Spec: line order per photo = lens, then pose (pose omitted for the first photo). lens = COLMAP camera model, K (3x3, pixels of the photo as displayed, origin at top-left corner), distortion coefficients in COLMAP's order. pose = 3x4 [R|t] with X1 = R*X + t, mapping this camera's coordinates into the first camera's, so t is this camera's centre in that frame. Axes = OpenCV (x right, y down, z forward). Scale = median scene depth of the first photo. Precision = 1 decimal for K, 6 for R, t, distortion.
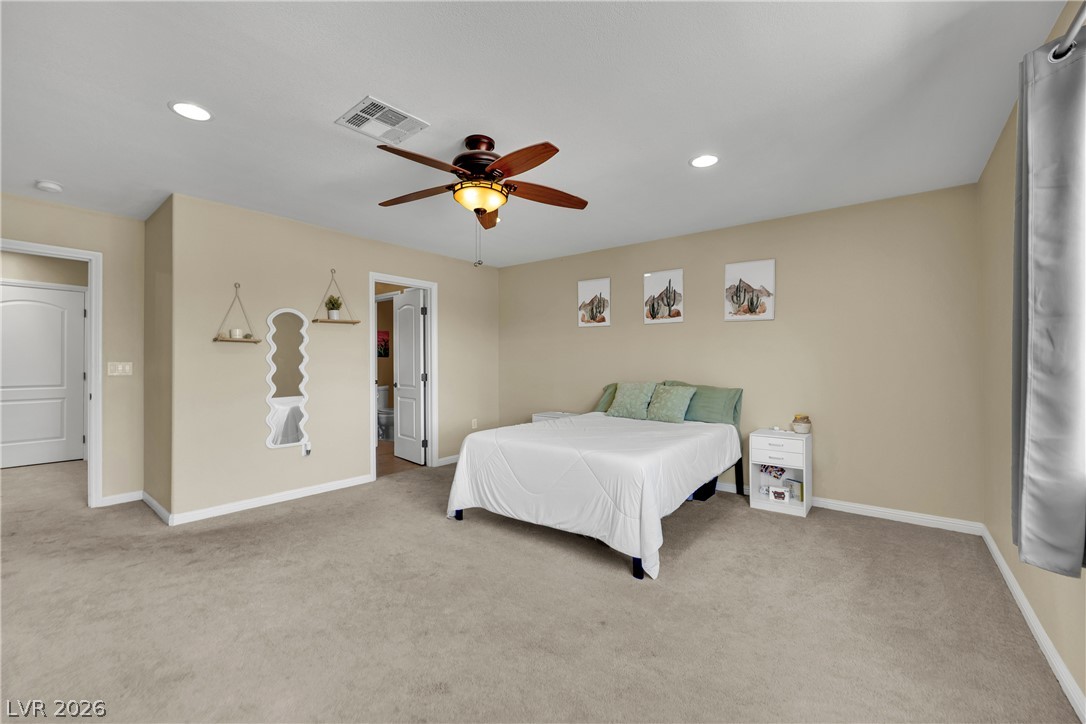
lens RADIAL K [[448.9, 0, 537.4], [0, 448.9, 364.4], [0, 0, 1]] dist [-0.007181, -0.000016]
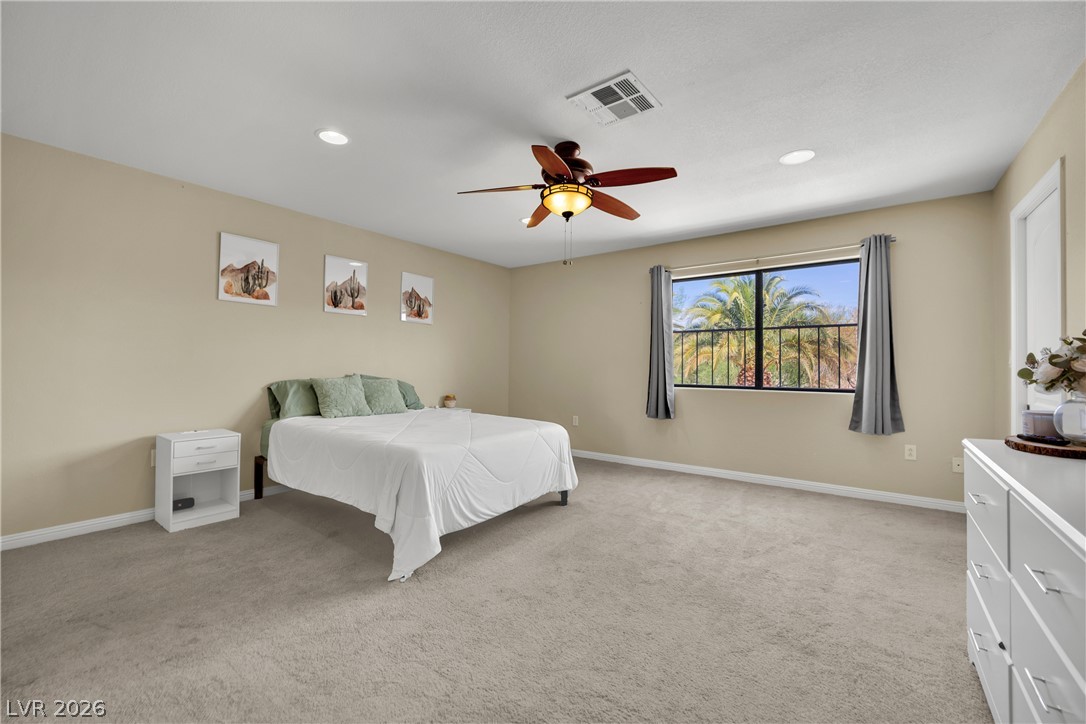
lens RADIAL K [[448.9, 0, 537.4], [0, 448.9, 364.4], [0, 0, 1]] dist [-0.007181, -0.000016]
pose [[-0.033280, -0.001402, 0.999445, -0.683612], [-0.005712, 0.999983, 0.001213, 0.011092], [-0.999430, -0.005669, -0.033288, 0.635224]]
